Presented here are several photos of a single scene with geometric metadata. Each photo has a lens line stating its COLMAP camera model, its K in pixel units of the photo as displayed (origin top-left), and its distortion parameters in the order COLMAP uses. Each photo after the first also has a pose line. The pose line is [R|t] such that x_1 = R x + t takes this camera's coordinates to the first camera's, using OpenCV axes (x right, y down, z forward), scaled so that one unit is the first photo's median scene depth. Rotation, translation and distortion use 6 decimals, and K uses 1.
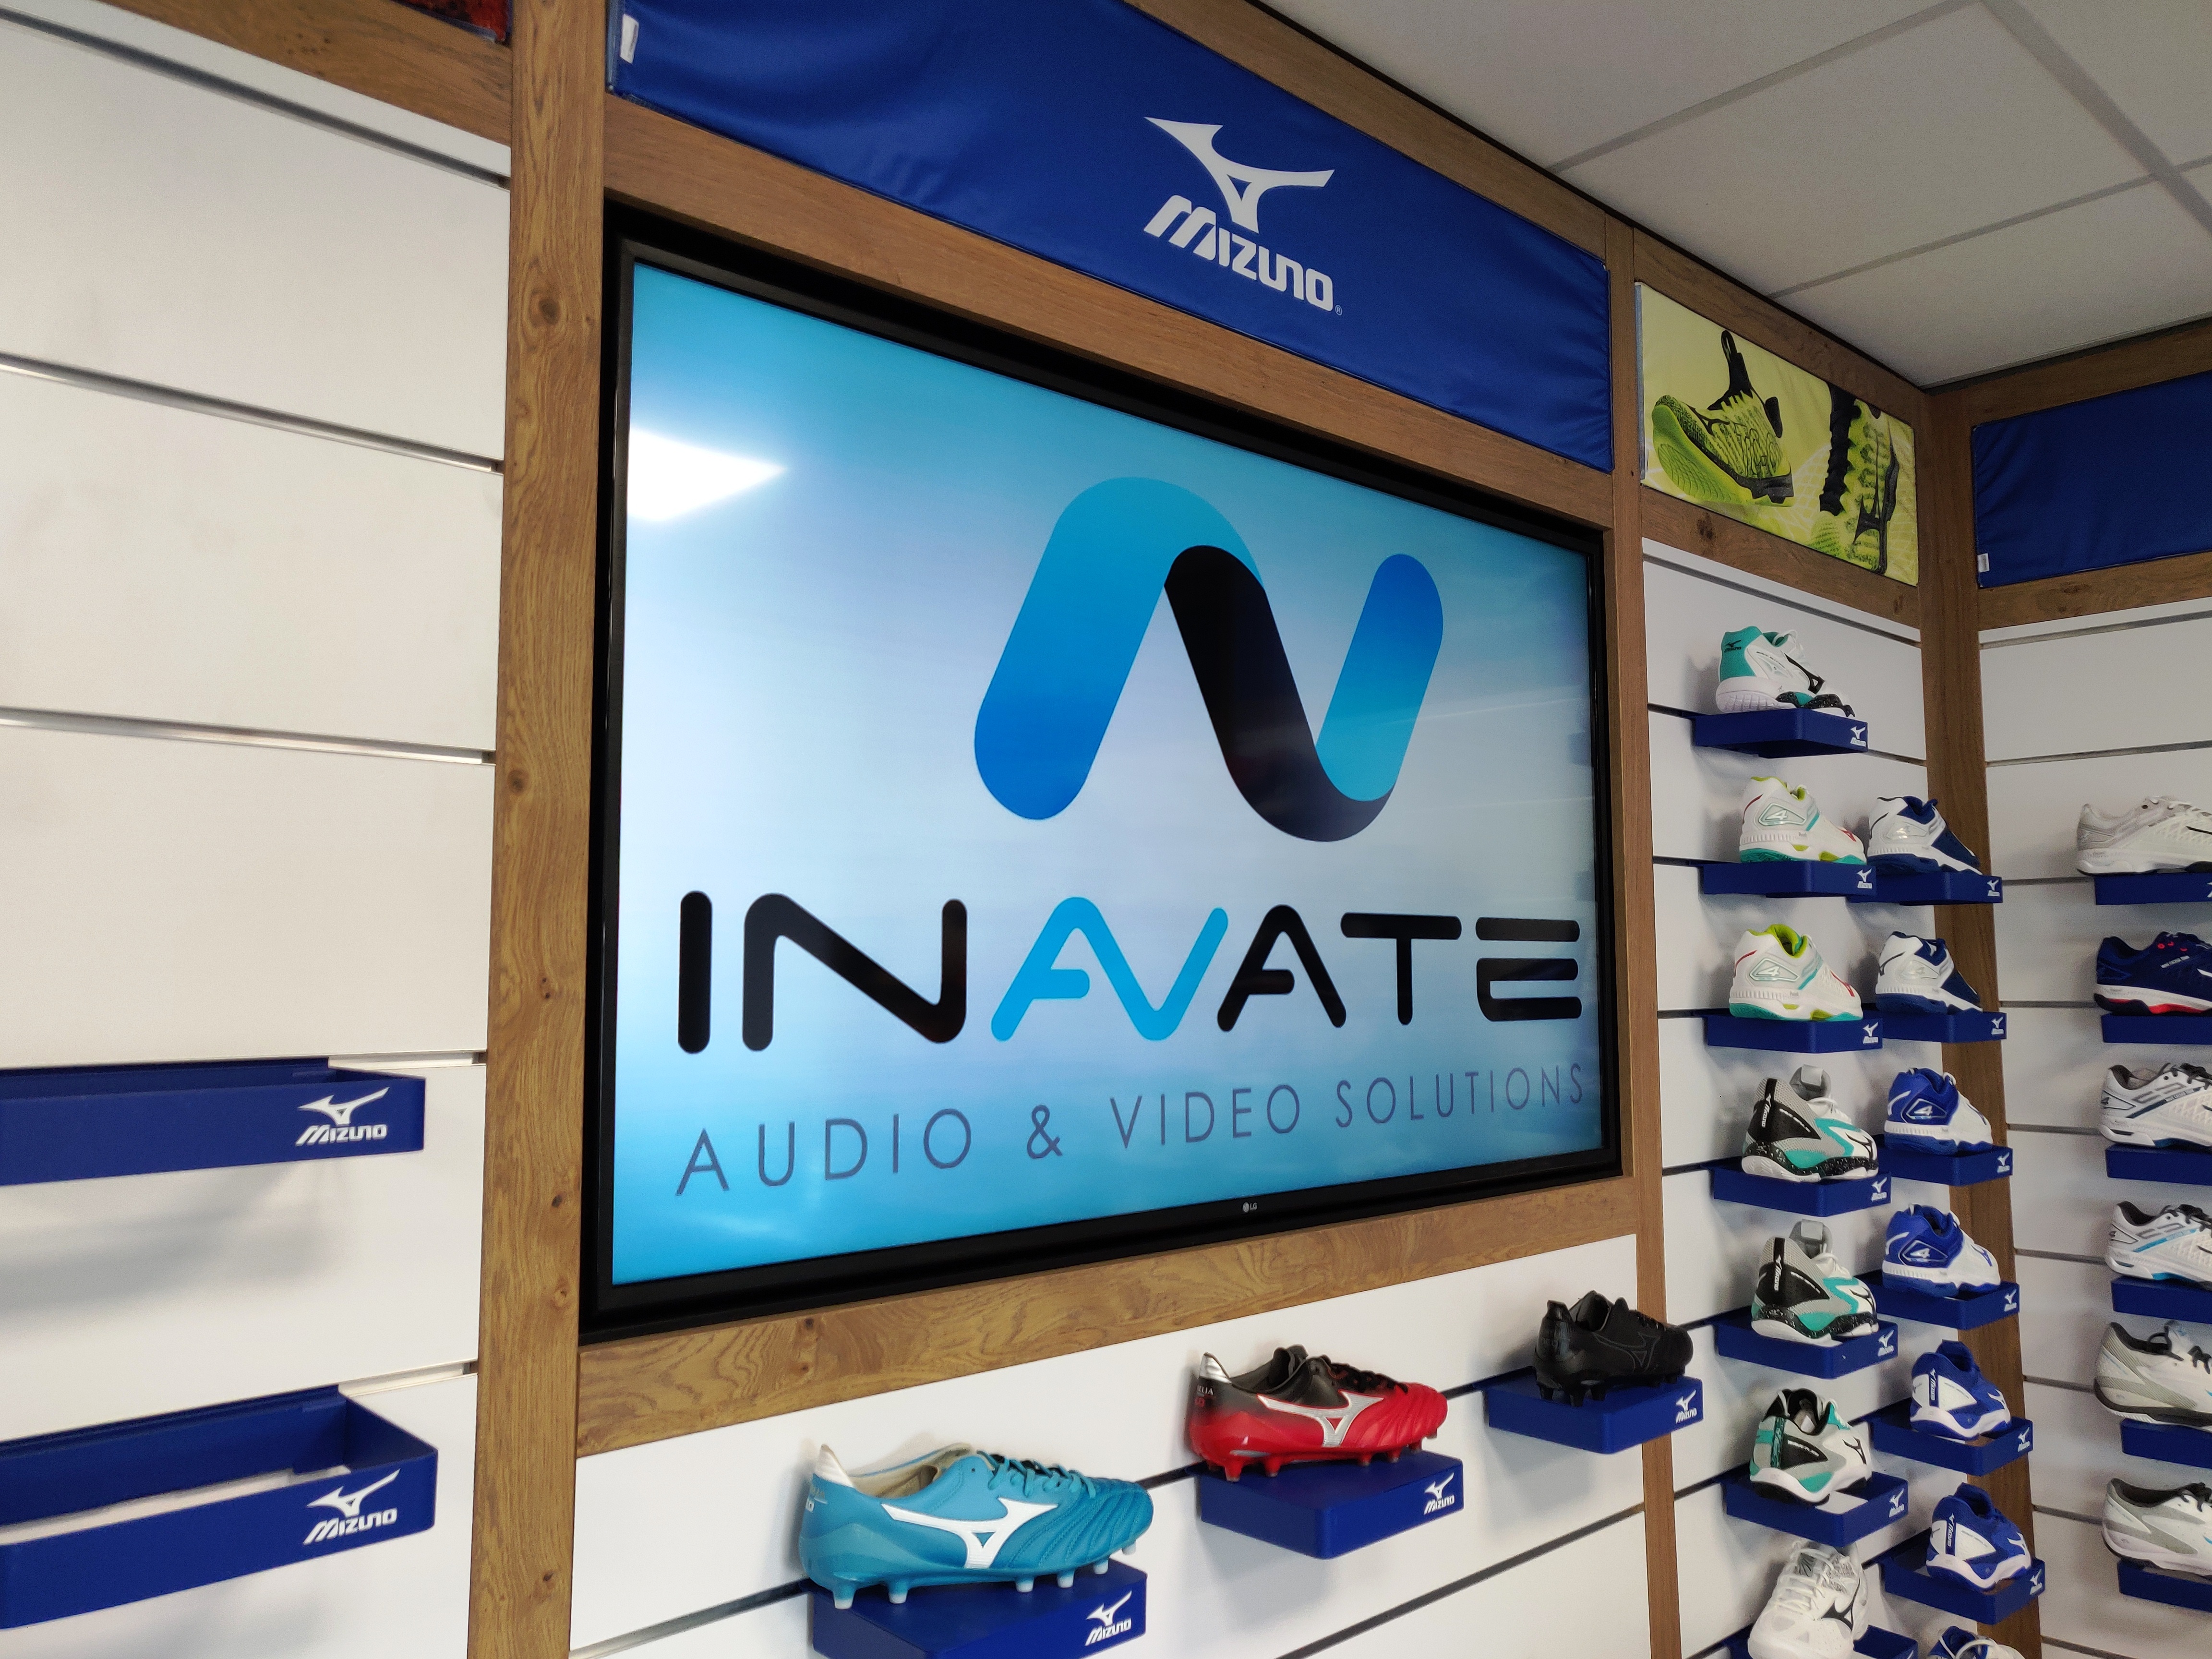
lens RADIAL K [[1709.5, 0, 1097.5], [0, 1709.5, 833.6], [0, 0, 1]] dist [0.075054, 0.008025]
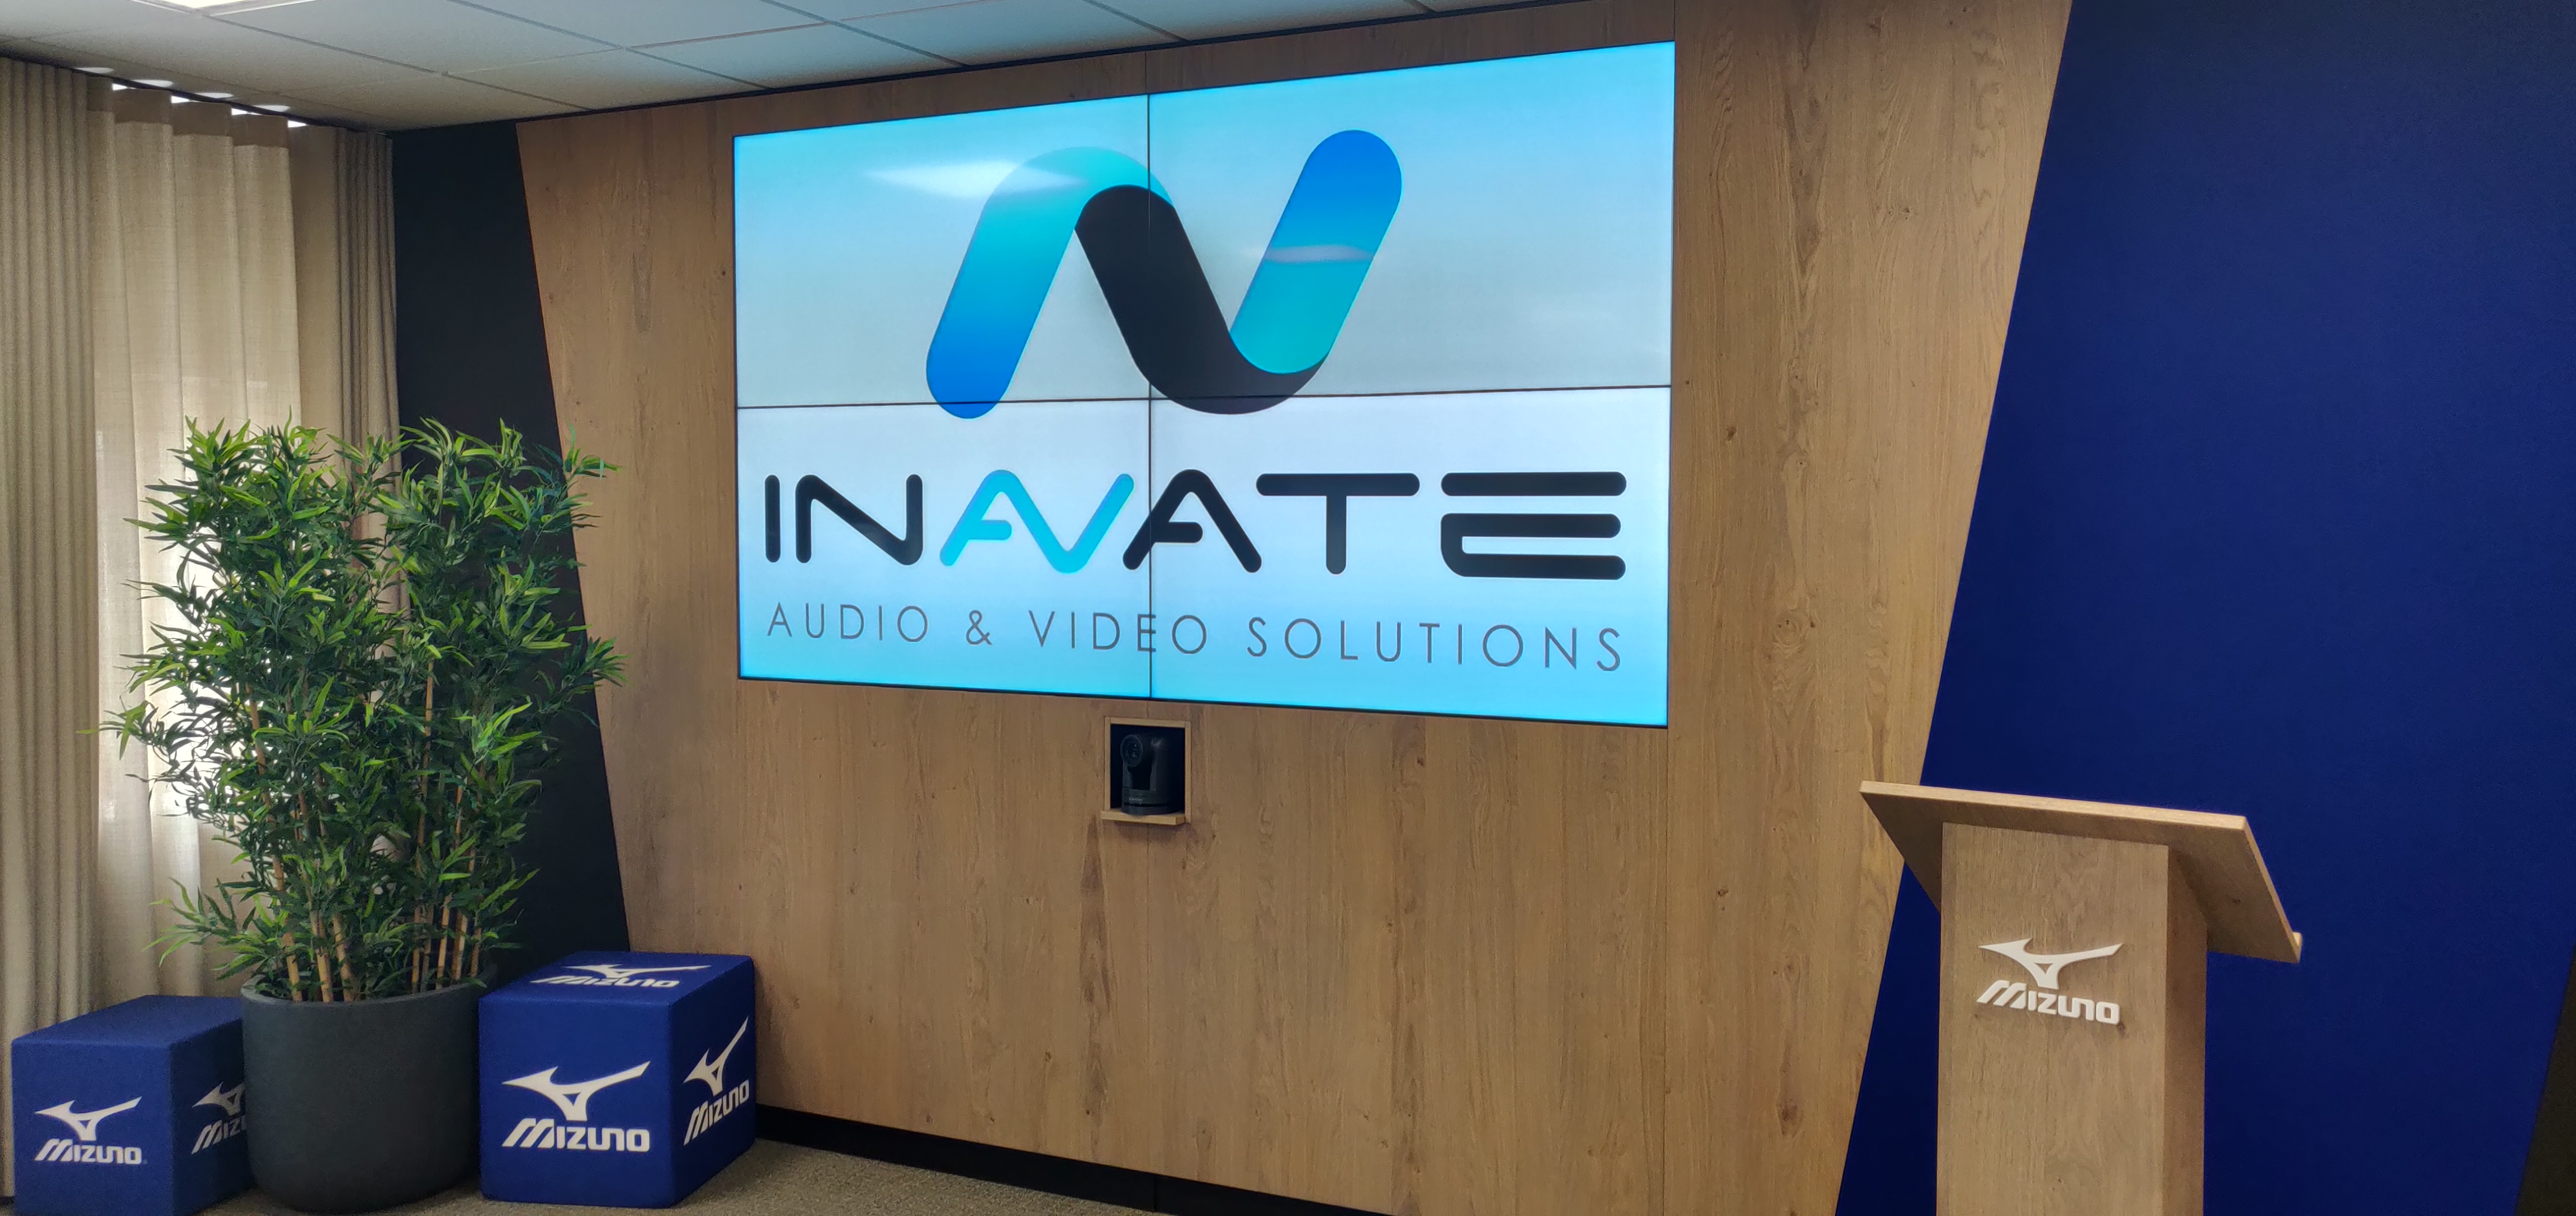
lens RADIAL K [[1964.2, 0, 1286.3], [0, 1964.2, 590.4], [0, 0, 1]] dist [0.000576, -0.005225]
pose [[0.349691, 0.070737, -0.934191, 1.505521], [0.086150, 0.990493, 0.107248, -0.018089], [0.932896, -0.117984, 0.340273, 0.601588]]
